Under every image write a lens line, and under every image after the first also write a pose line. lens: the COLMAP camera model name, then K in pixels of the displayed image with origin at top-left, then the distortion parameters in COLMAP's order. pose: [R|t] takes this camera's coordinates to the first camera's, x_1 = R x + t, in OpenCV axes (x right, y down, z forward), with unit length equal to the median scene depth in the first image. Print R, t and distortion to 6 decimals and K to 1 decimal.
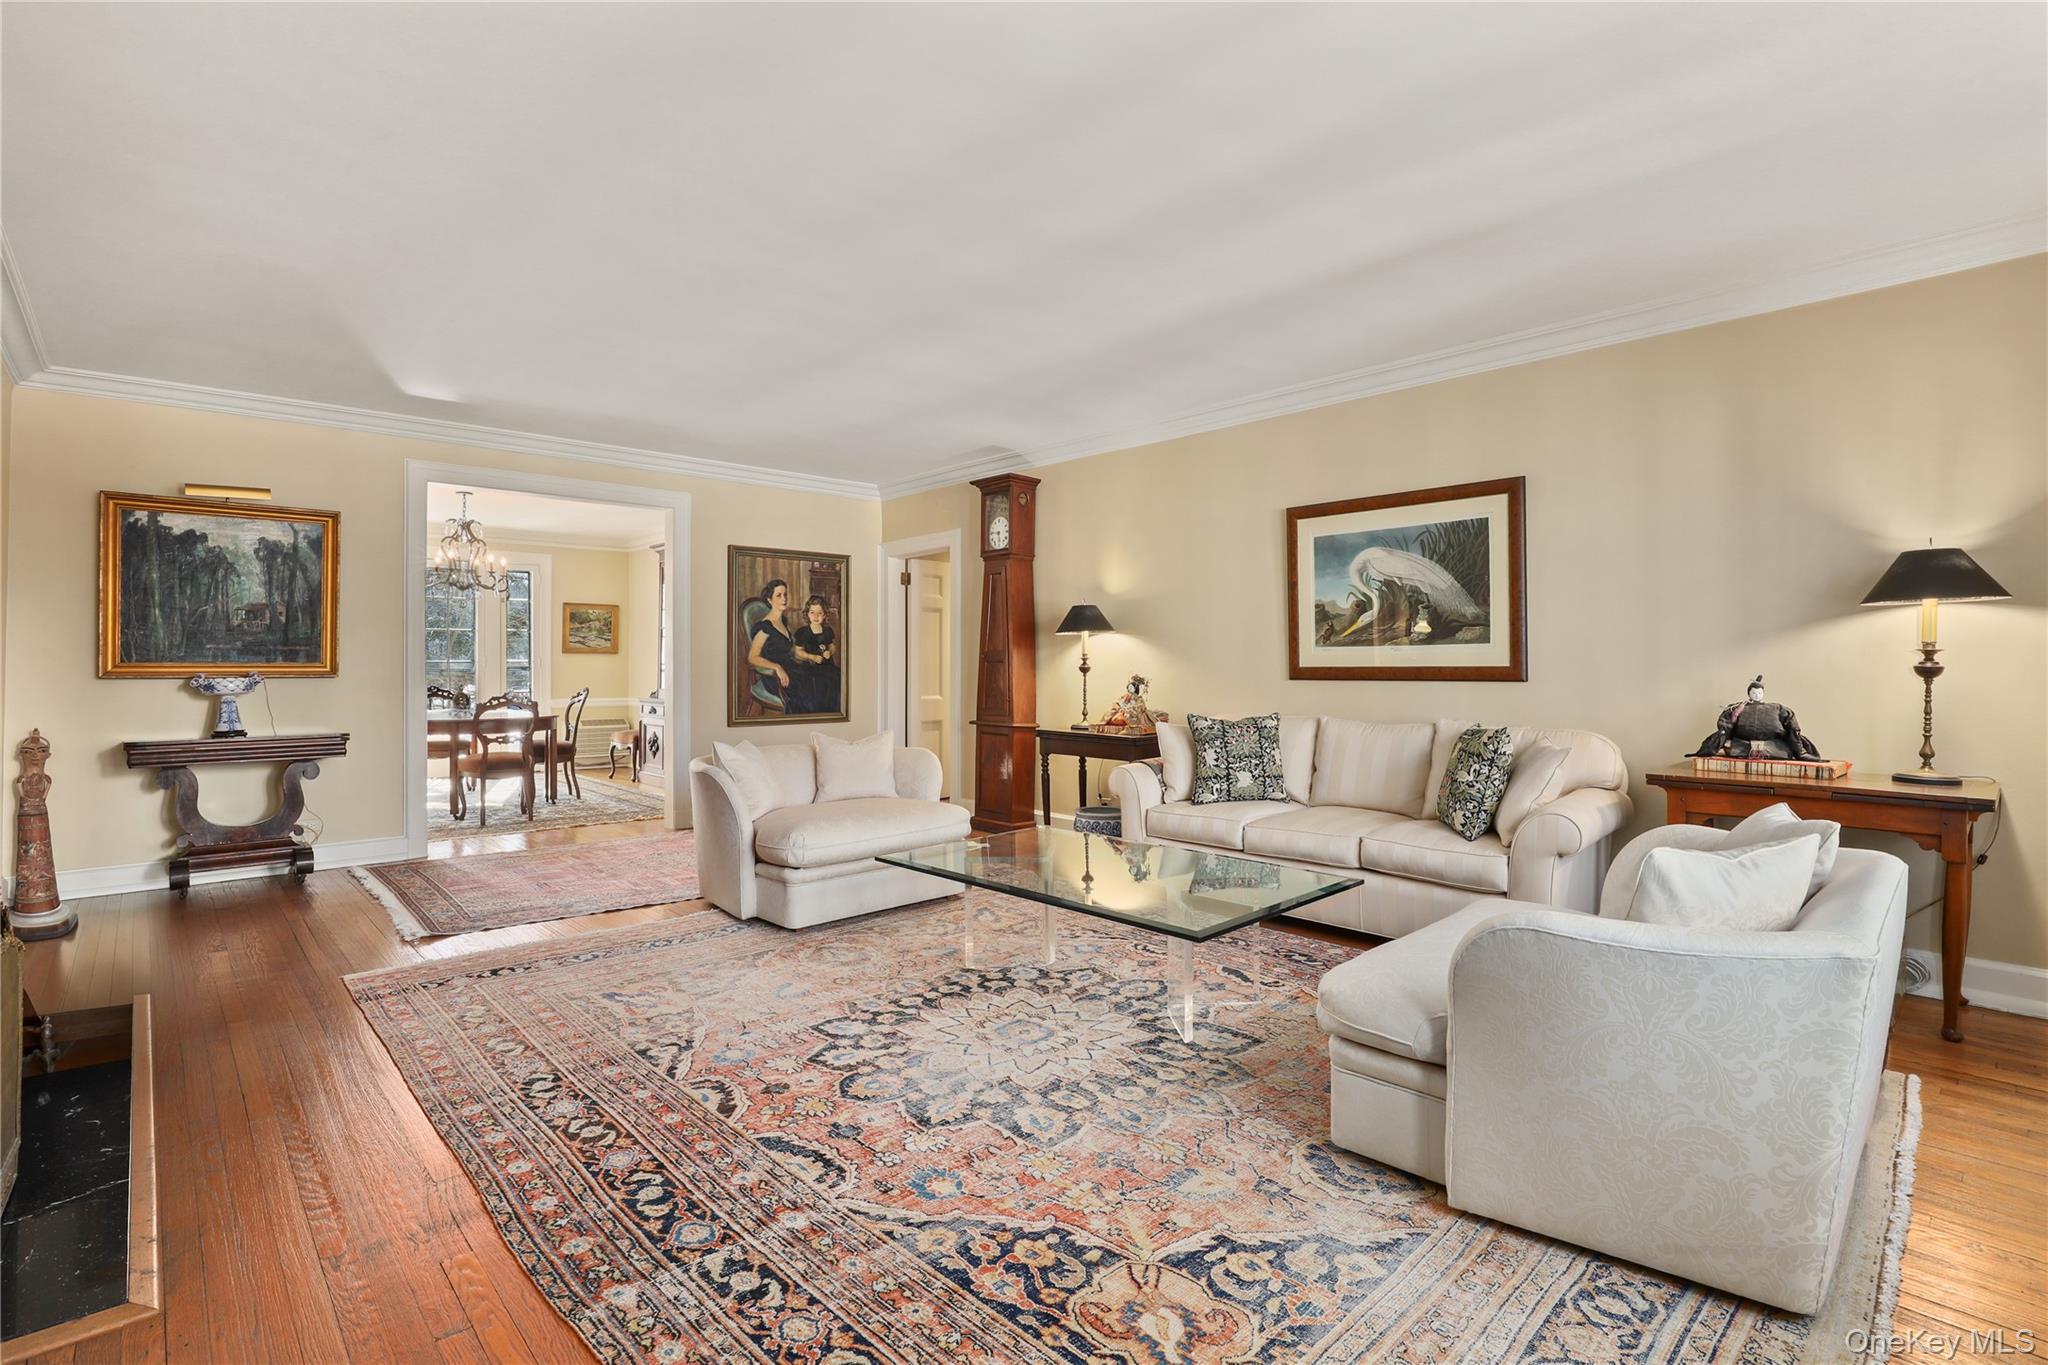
lens RADIAL K [[969.3, 0, 1017.1], [0, 969.3, 673.5], [0, 0, 1]] dist [-0.009695, 0.000214]
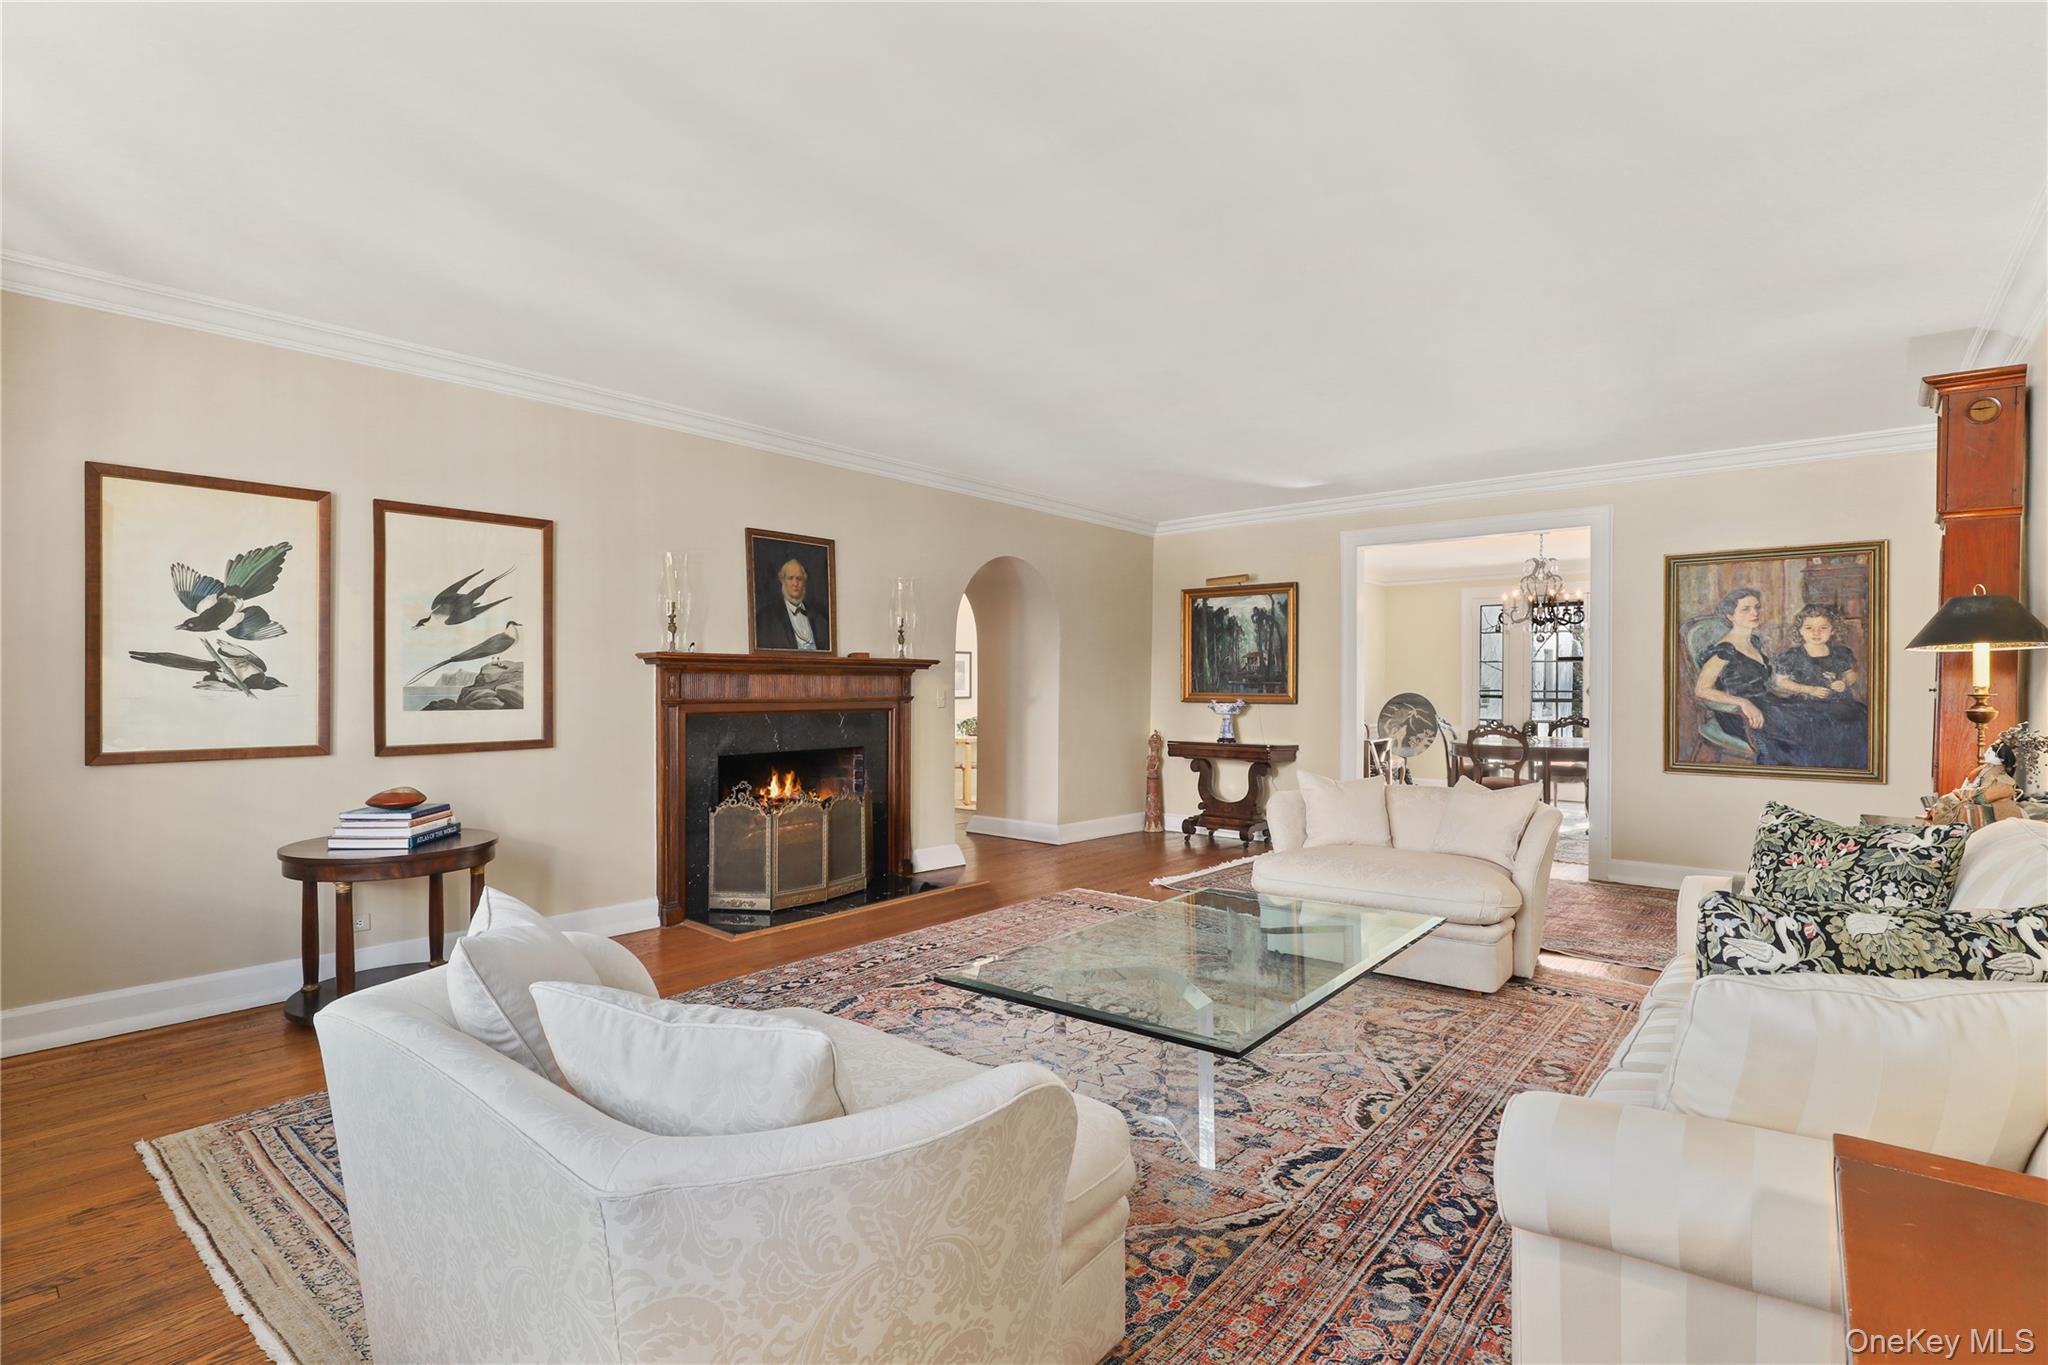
lens RADIAL K [[944.4, 0, 1040.3], [0, 944.4, 704.1], [0, 0, 1]] dist [-0.017285, 0.000370]
pose [[0.137900, 0.019459, -0.990255, 0.629231], [-0.013153, 0.999755, 0.017814, -0.016821], [0.990359, 0.010569, 0.138122, 0.520418]]
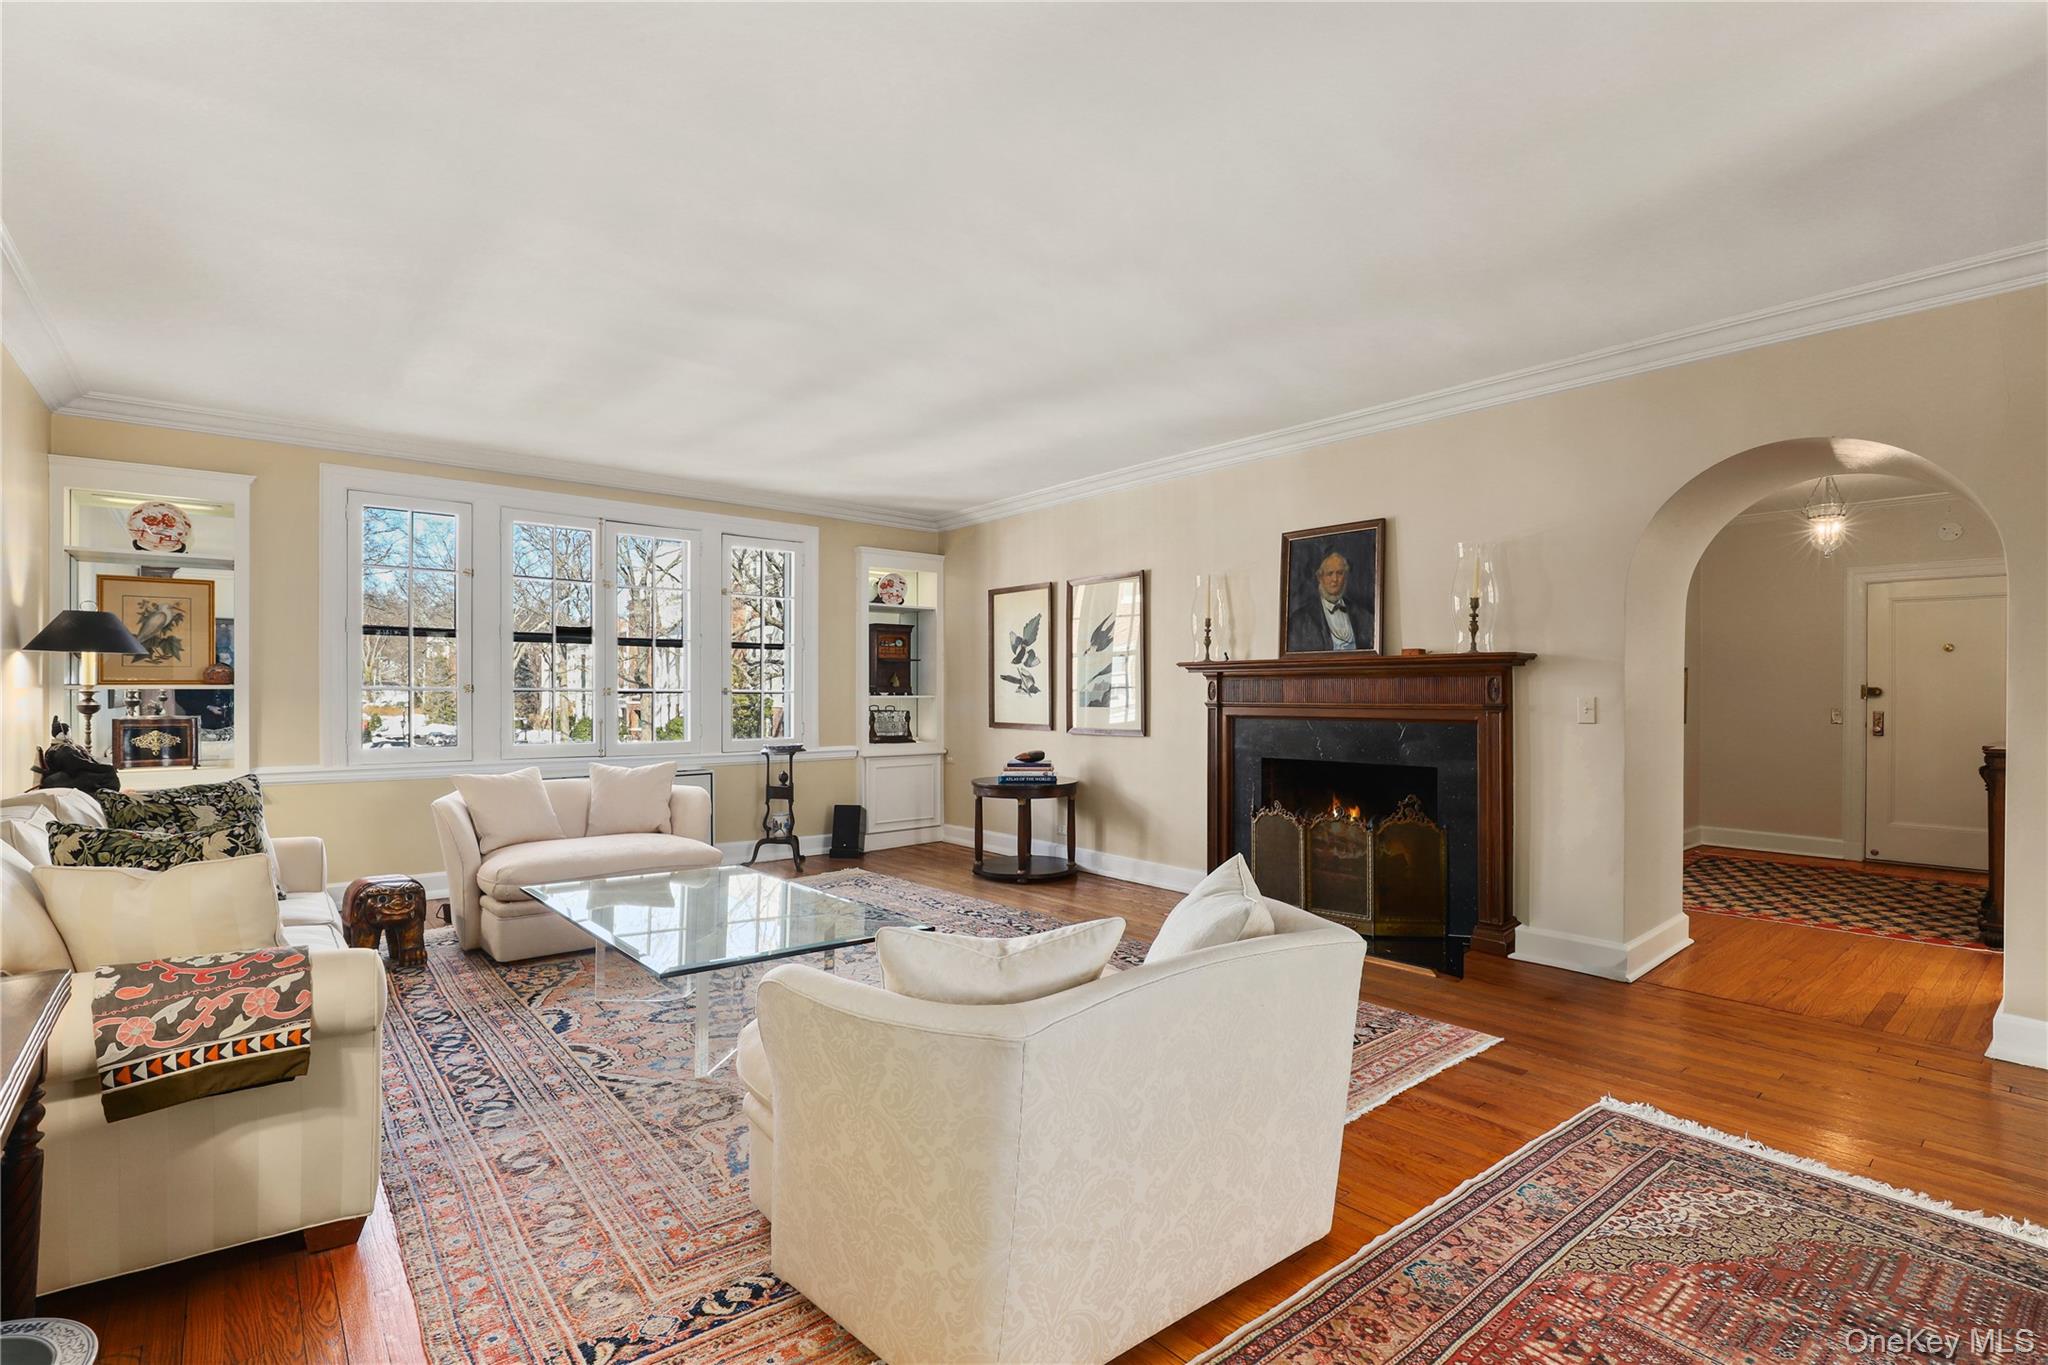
lens RADIAL K [[954.0, 0, 1012.1], [0, 954.0, 690.0], [0, 0, 1]] dist [-0.017366, 0.000088]
pose [[-0.998916, 0.000282, 0.046545, -0.195730], [0.000691, 0.999961, 0.008775, -0.024095], [-0.046541, 0.008798, -0.998878, 1.412421]]
